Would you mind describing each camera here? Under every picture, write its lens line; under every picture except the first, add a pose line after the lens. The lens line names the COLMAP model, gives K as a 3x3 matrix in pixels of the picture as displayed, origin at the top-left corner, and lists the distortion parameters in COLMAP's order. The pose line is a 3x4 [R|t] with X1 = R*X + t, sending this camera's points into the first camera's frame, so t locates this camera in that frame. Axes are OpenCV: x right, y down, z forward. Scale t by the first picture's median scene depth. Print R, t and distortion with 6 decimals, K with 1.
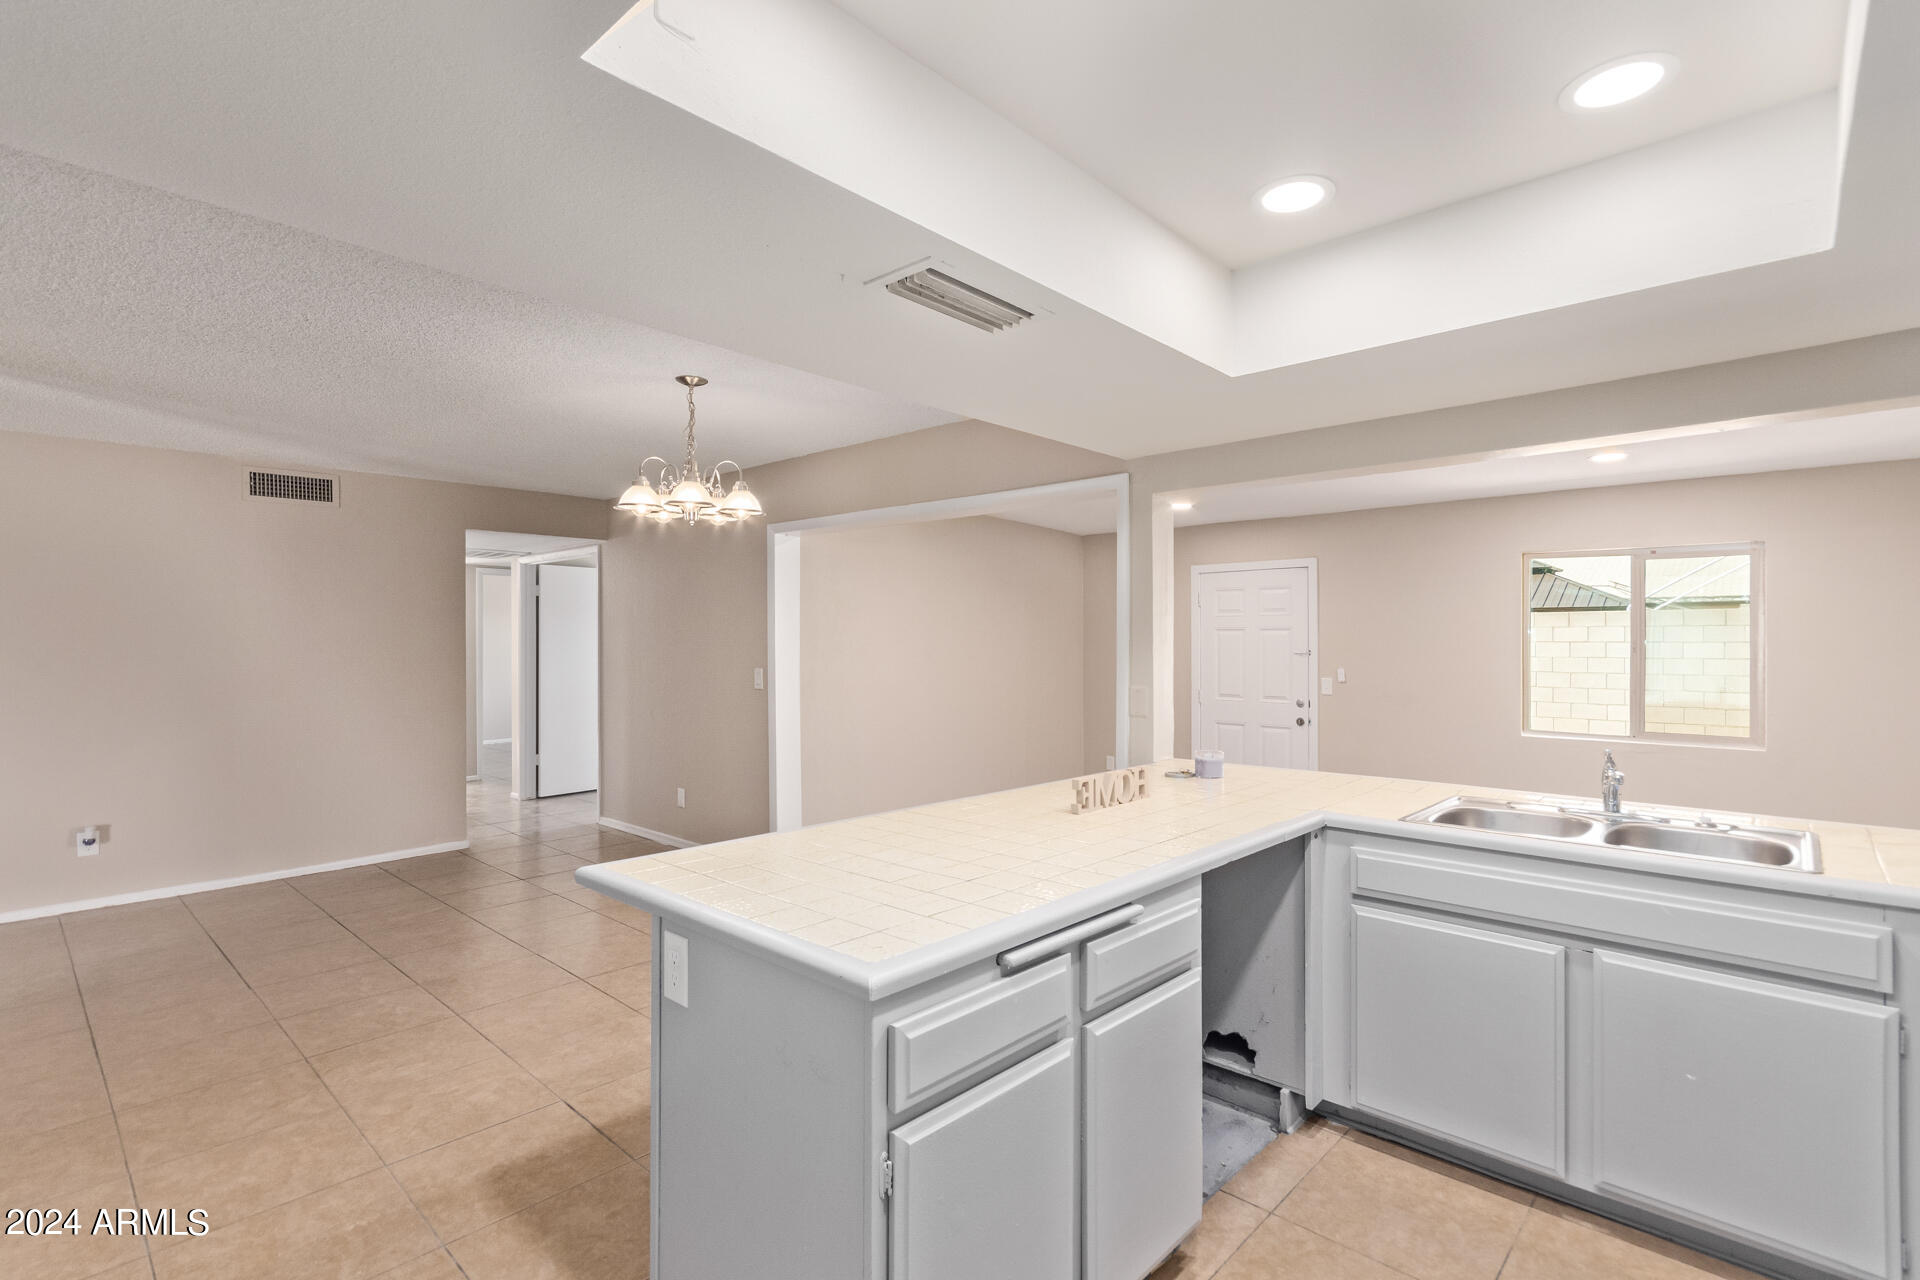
lens RADIAL K [[898.2, 0, 984.0], [0, 898.2, 650.5], [0, 0, 1]] dist [-0.002235, 0.005798]
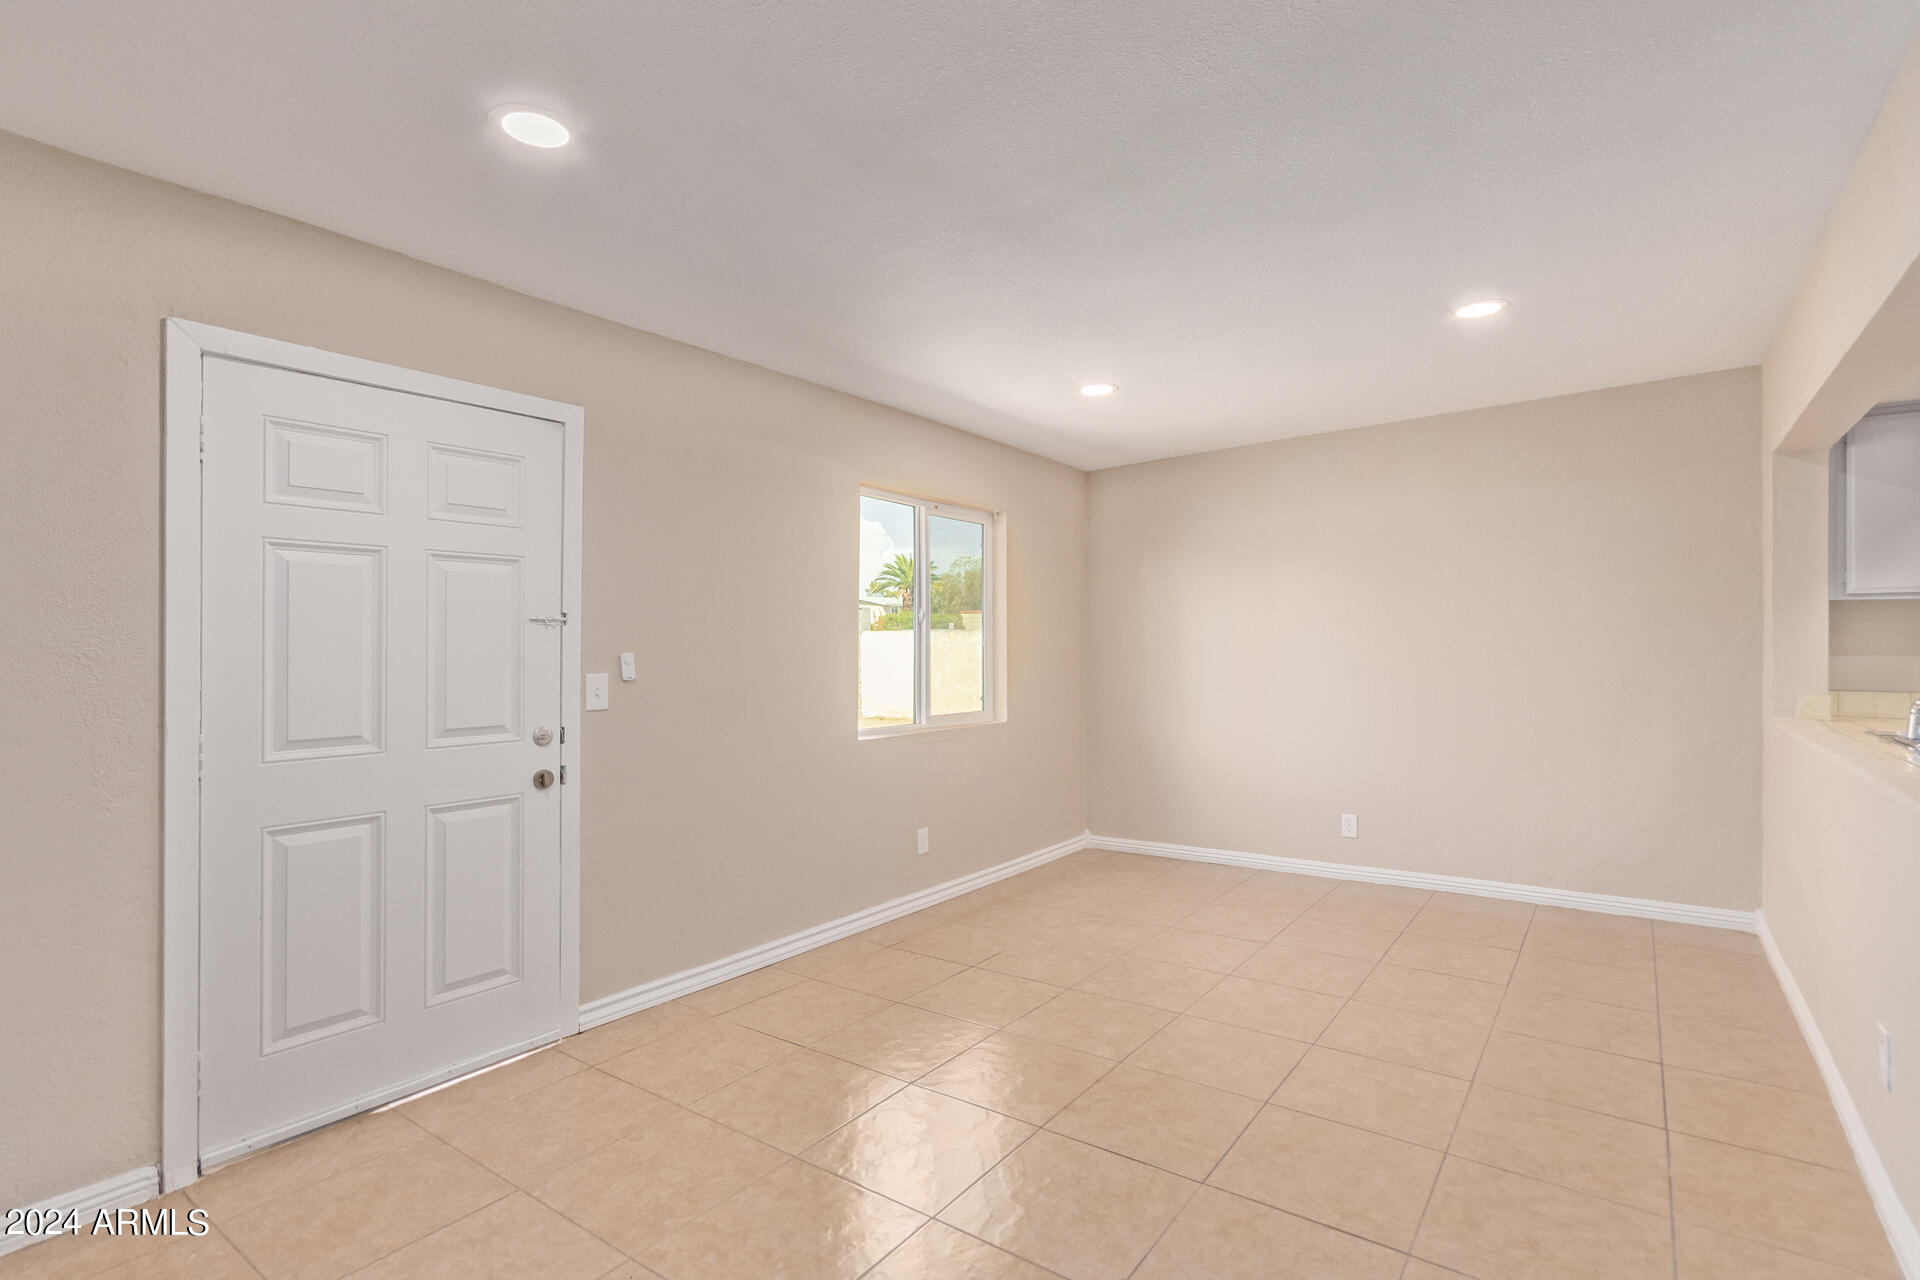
lens RADIAL K [[904.2, 0, 977.6], [0, 904.2, 637.0], [0, 0, 1]] dist [0.000866, 0.000318]
pose [[-0.101720, 0.002990, 0.994809, -0.257855], [0.006781, 0.999974, -0.002312, 0.036029], [-0.994790, 0.006511, -0.101737, 2.191562]]
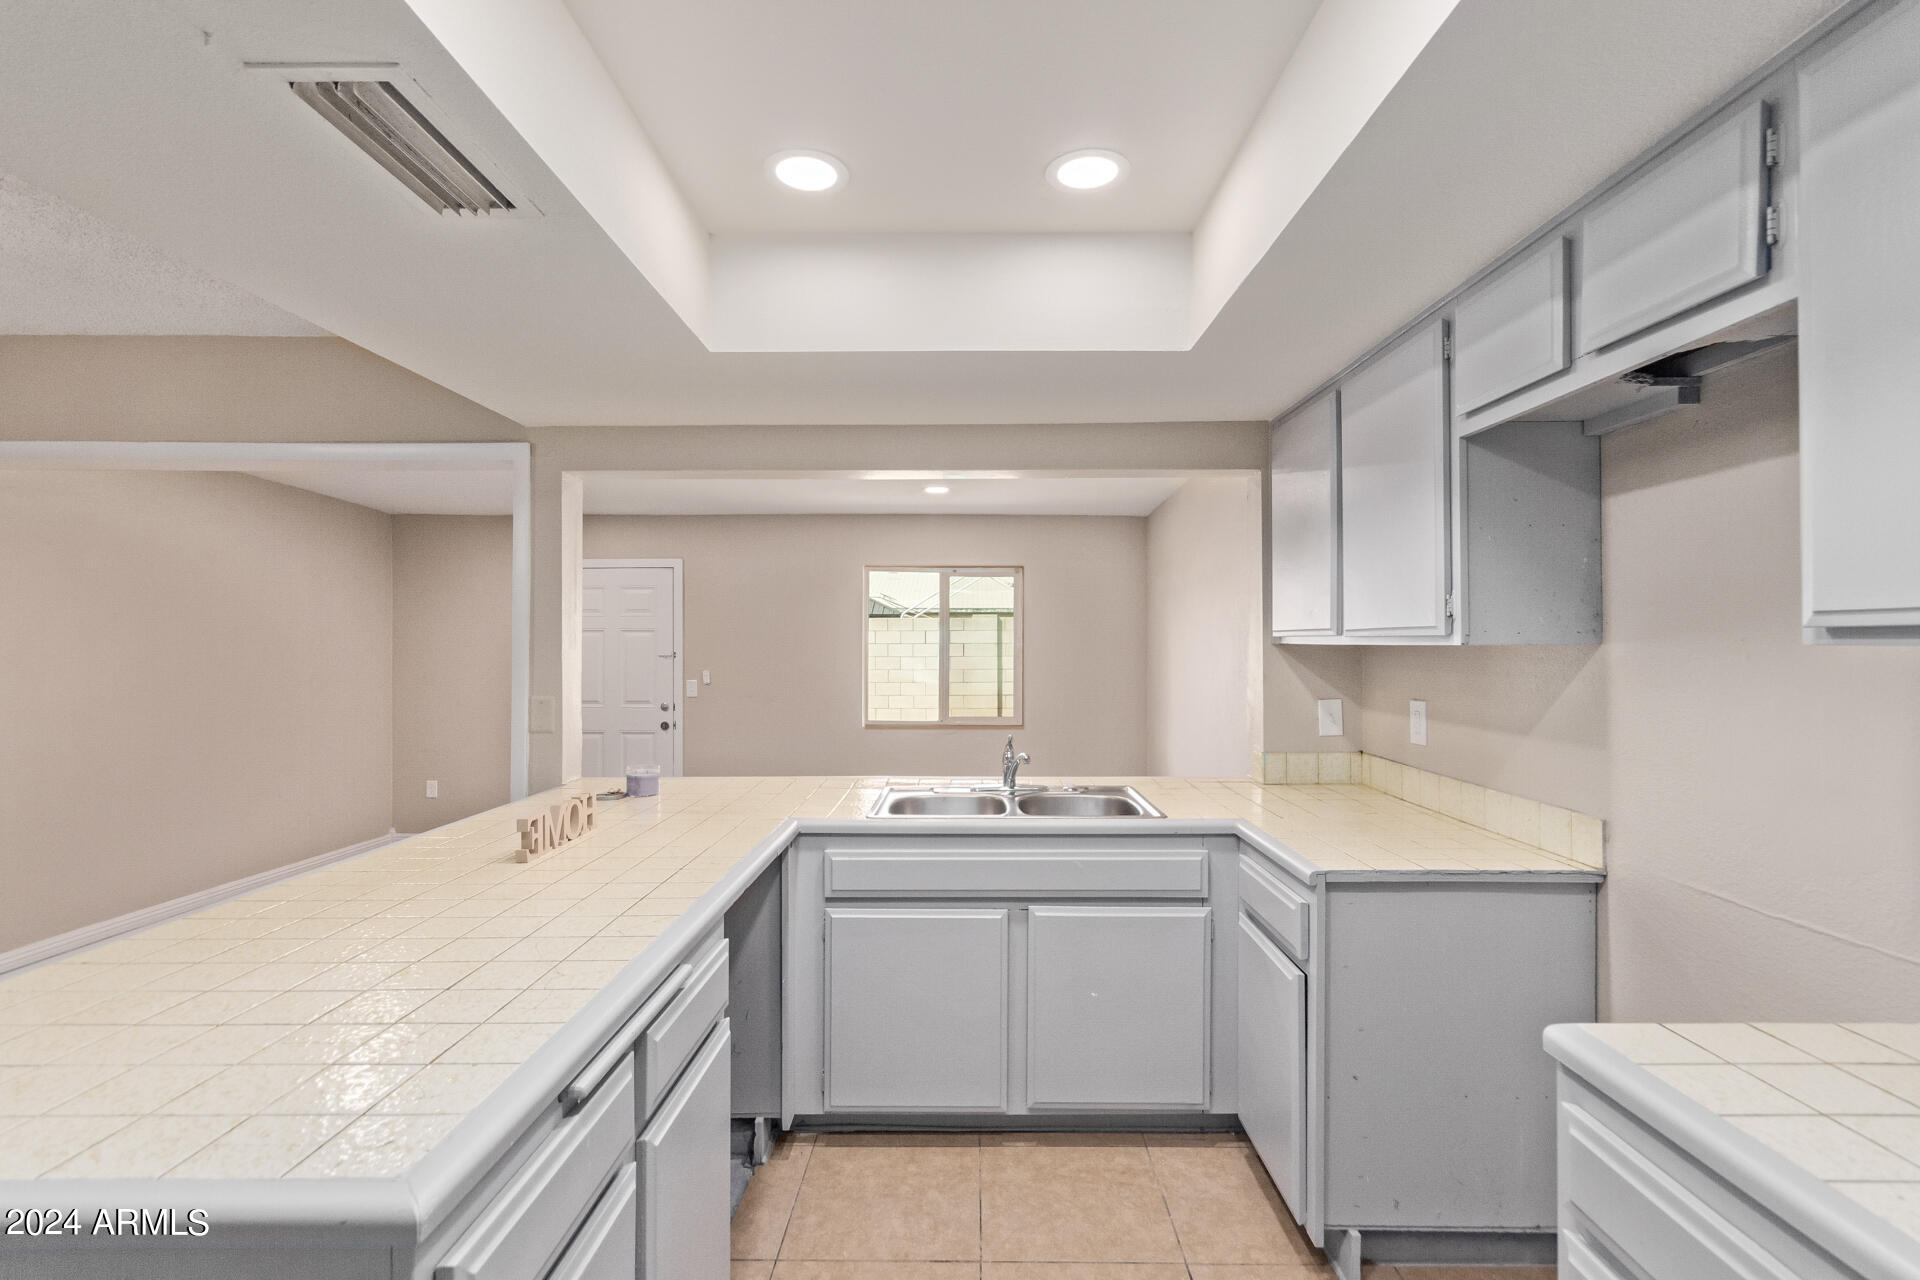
lens RADIAL K [[887.6, 0, 964.6], [0, 887.6, 645.9], [0, 0, 1]] dist [-0.000491, 0.000554]
pose [[0.744967, -0.001375, 0.667100, -0.128832], [0.006384, 0.999967, -0.005069, -0.001415], [-0.667071, 0.008035, 0.744951, 0.162096]]
